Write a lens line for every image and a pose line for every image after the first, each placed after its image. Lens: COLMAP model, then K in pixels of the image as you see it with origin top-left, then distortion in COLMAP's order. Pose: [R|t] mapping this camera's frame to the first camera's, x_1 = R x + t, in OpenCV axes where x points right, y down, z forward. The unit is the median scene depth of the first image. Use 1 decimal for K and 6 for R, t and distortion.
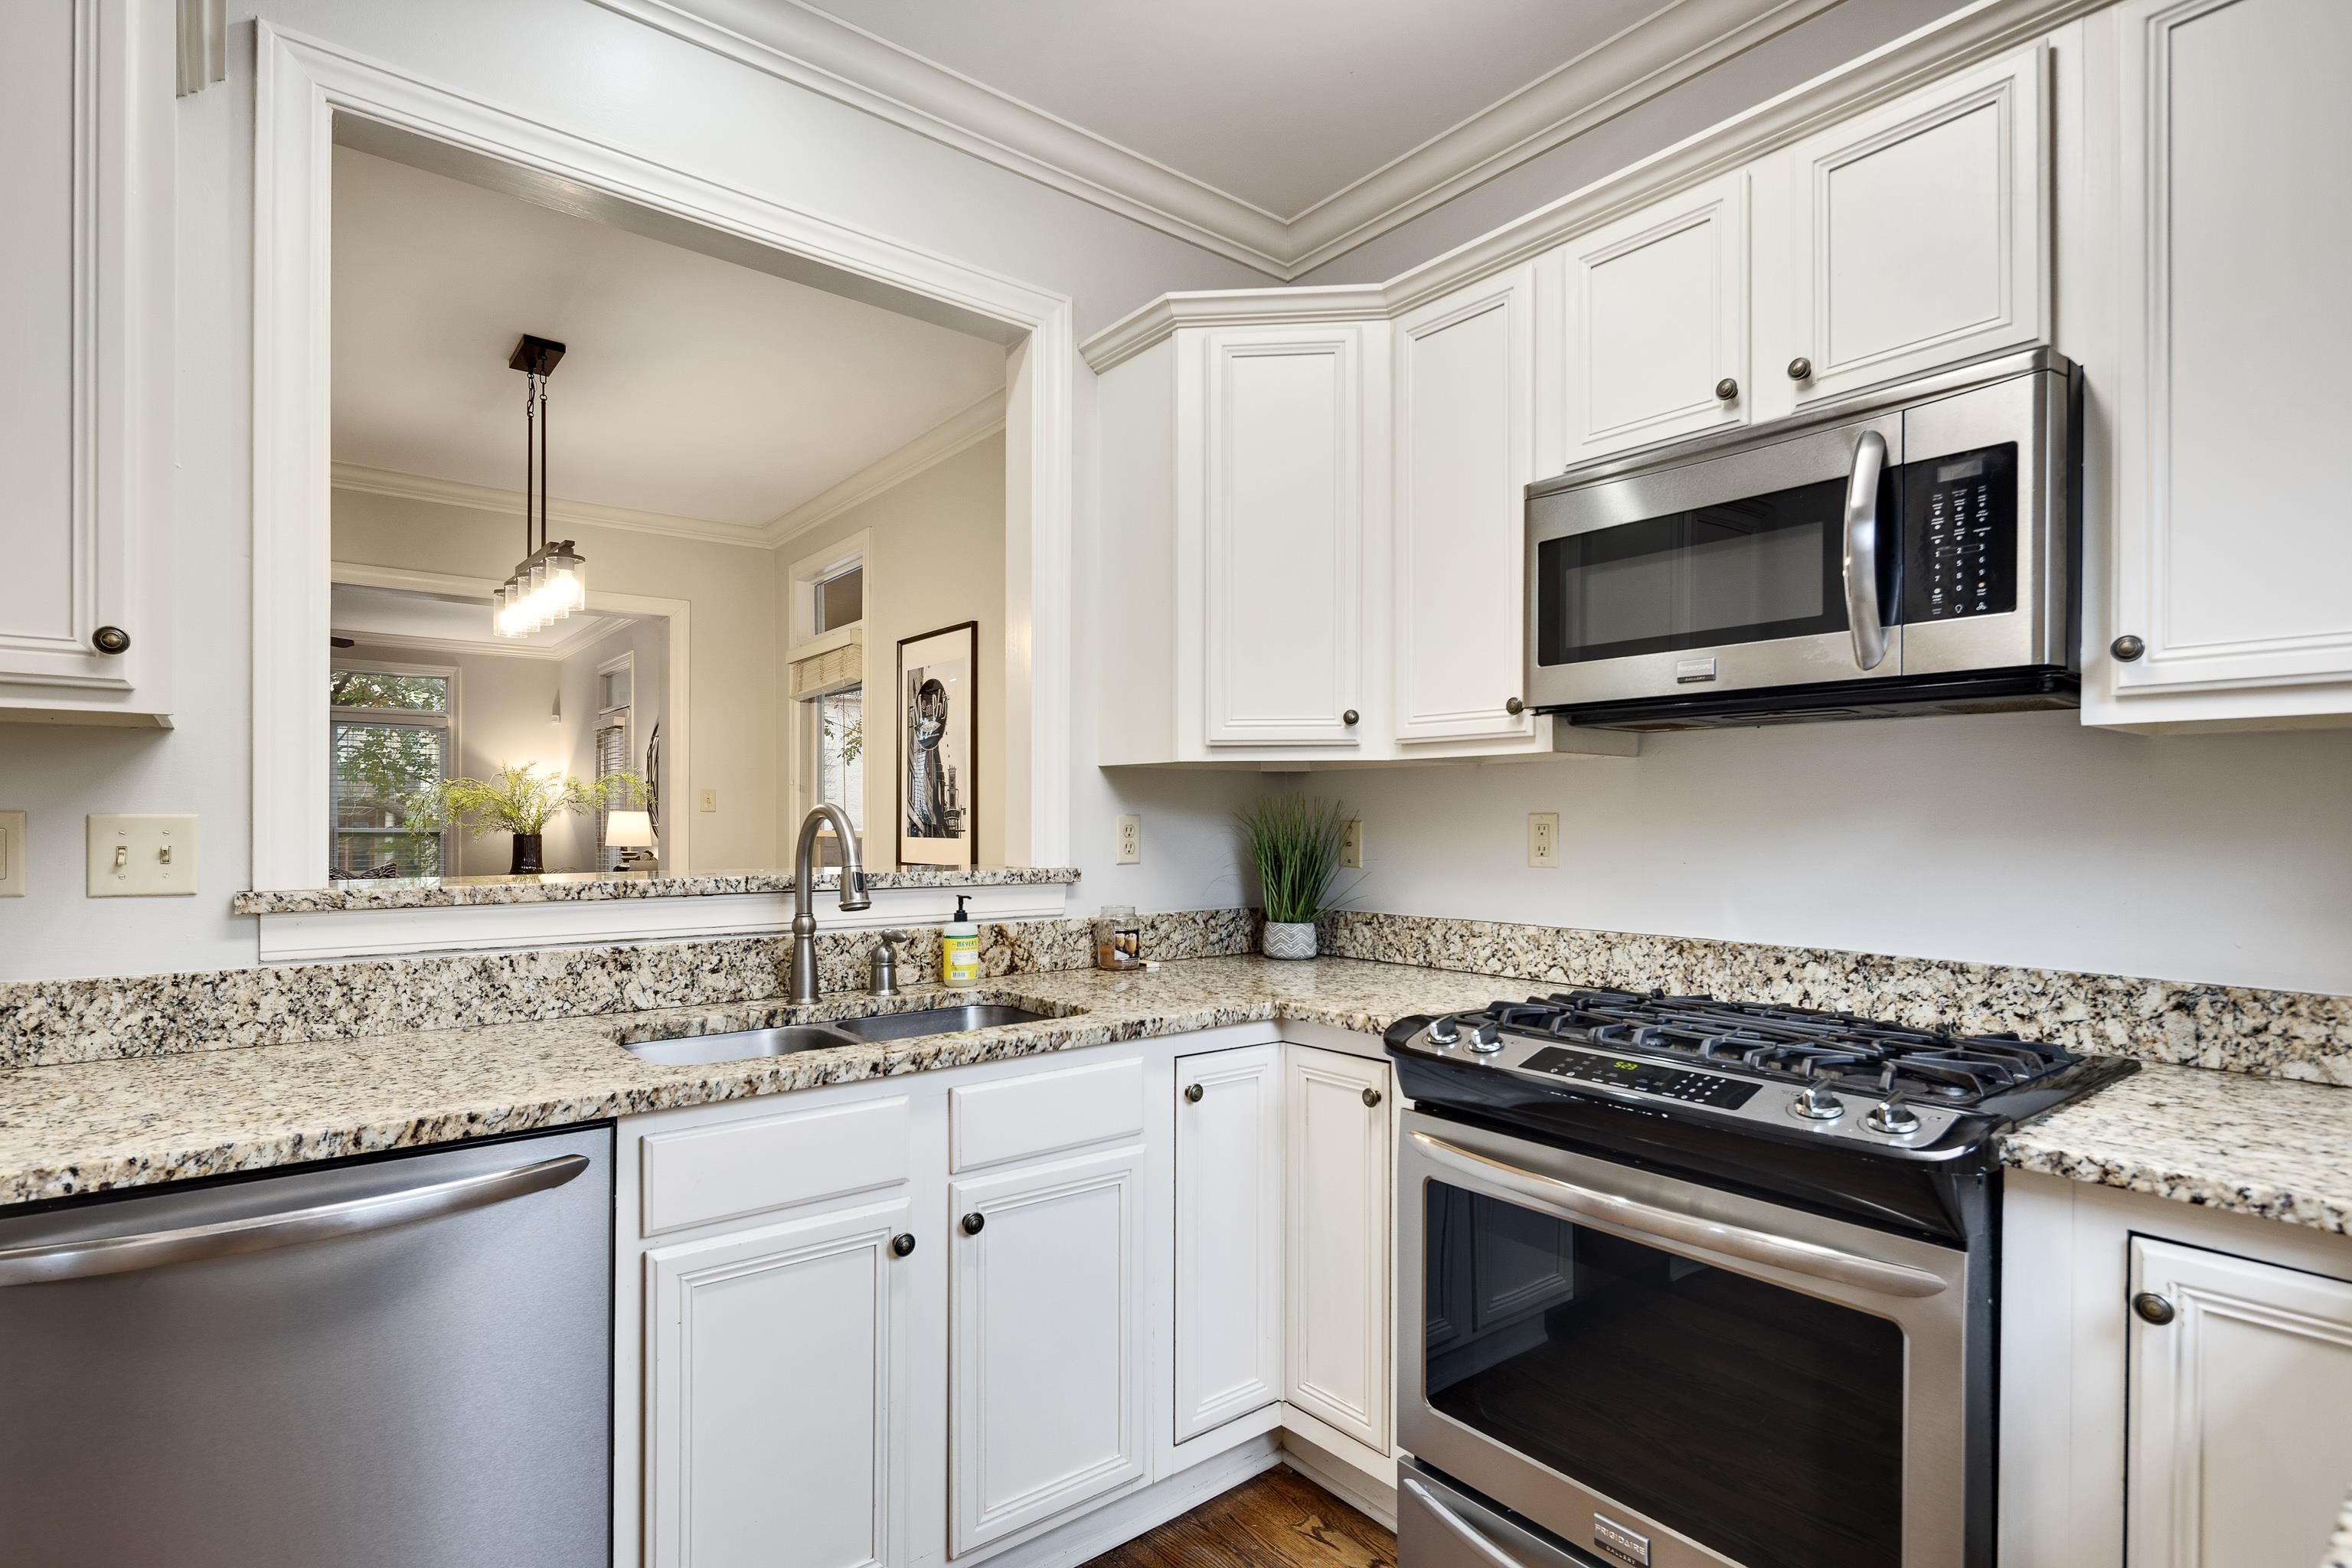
lens RADIAL K [[1139.4, 0, 1175.3], [0, 1139.4, 807.8], [0, 0, 1]] dist [0.000532, -0.001633]
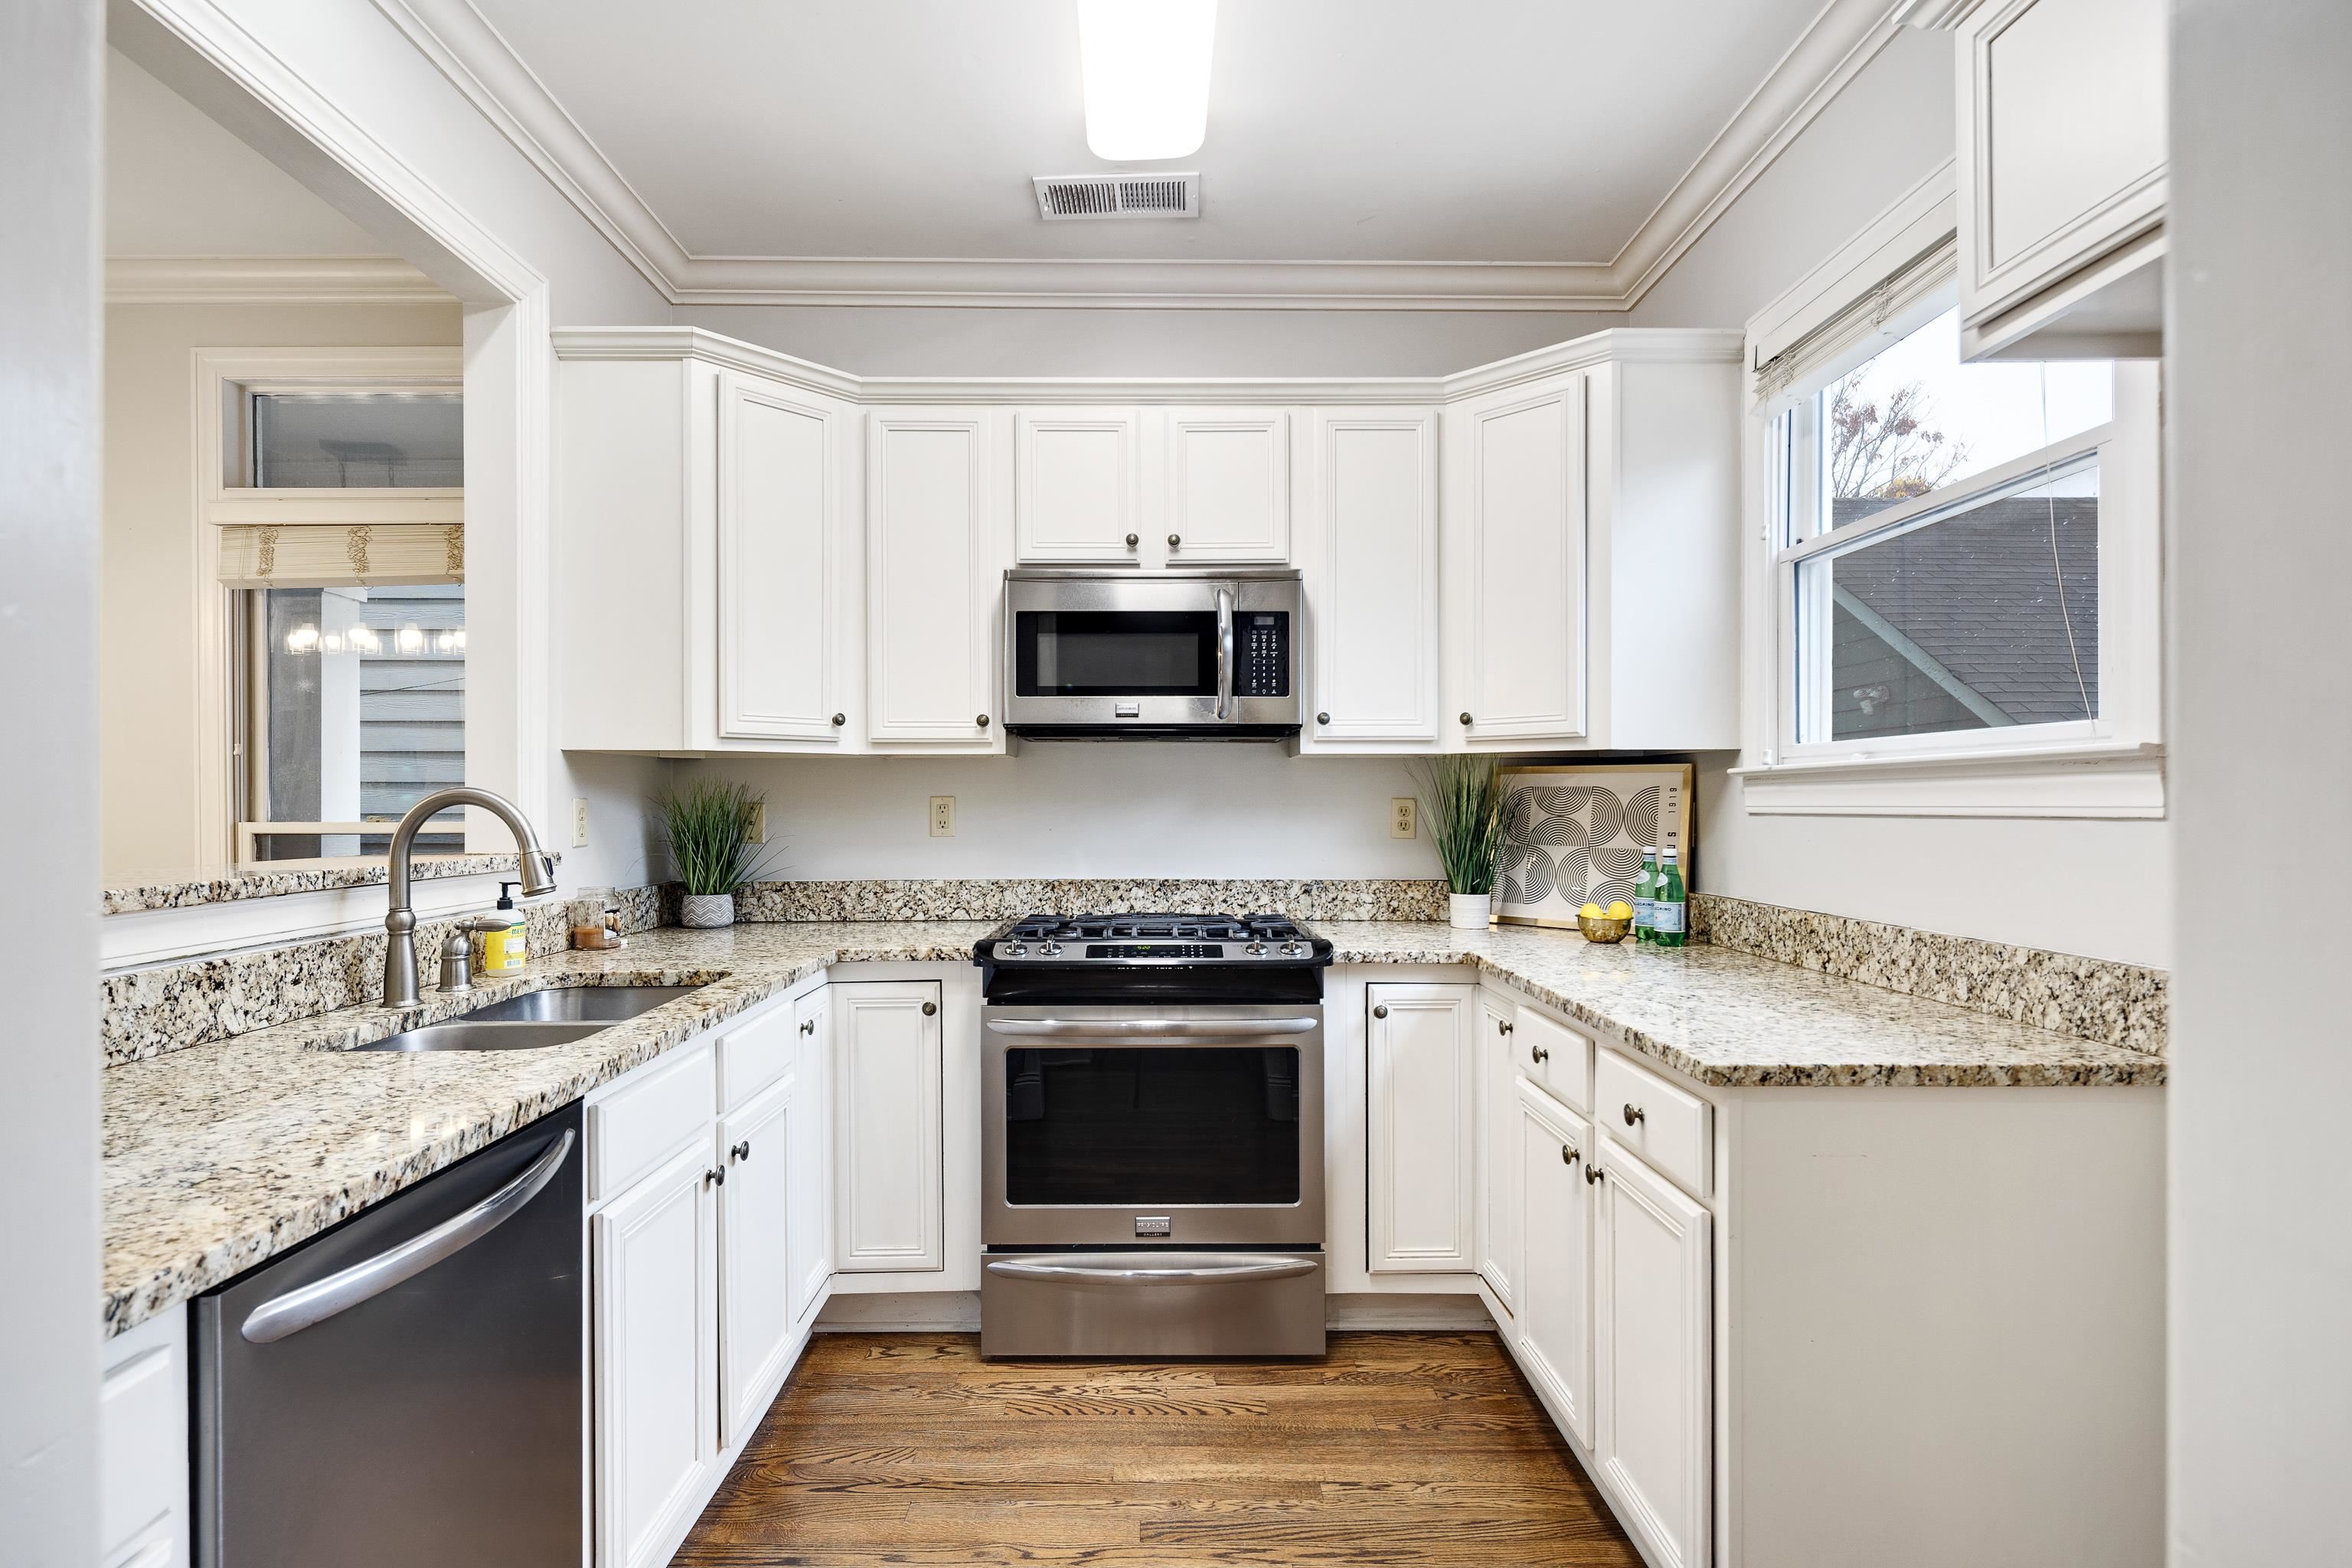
lens RADIAL K [[1139.4, 0, 1155.9], [0, 1139.4, 792.3], [0, 0, 1]] dist [0.000532, -0.001633]
pose [[0.620269, 0.001544, 0.784387, -0.718464], [-0.004228, 0.999990, 0.001375, -0.004050], [-0.784377, -0.004169, 0.620270, -0.044989]]
